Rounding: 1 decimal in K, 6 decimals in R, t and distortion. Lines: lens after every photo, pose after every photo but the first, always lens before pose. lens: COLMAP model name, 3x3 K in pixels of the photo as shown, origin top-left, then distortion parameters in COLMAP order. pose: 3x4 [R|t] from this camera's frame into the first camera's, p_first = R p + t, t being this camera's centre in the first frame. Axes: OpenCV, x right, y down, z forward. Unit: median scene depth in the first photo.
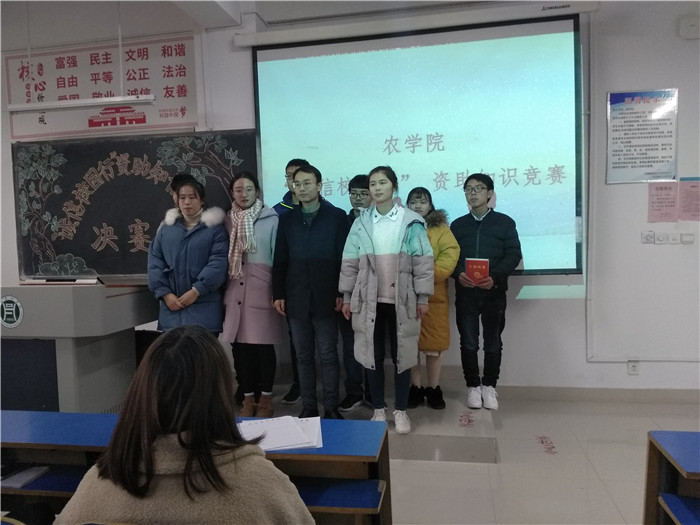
lens RADIAL K [[570.3, 0, 351.1], [0, 570.3, 261.3], [0, 0, 1]] dist [0.033006, -0.033488]
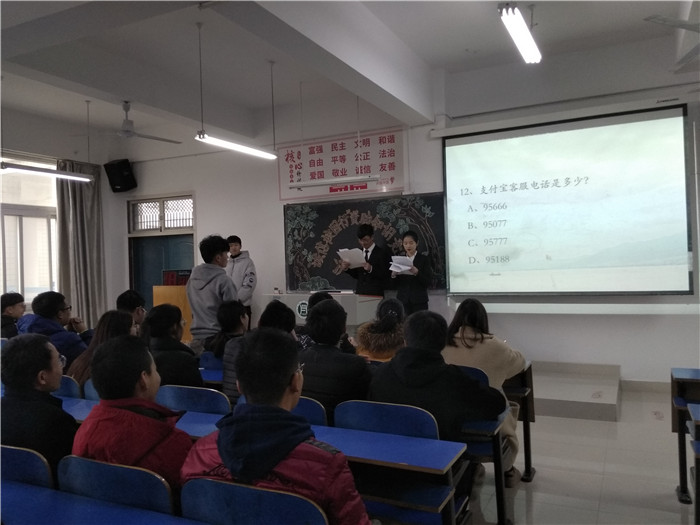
lens RADIAL K [[570.3, 0, 349.5], [0, 570.3, 265.1], [0, 0, 1]] dist [0.033006, -0.033488]
pose [[0.963093, 0.003343, -0.269150, -0.005082], [-0.014389, 0.999133, -0.039078, 0.014534], [0.268785, 0.041509, 0.962305, -0.434241]]
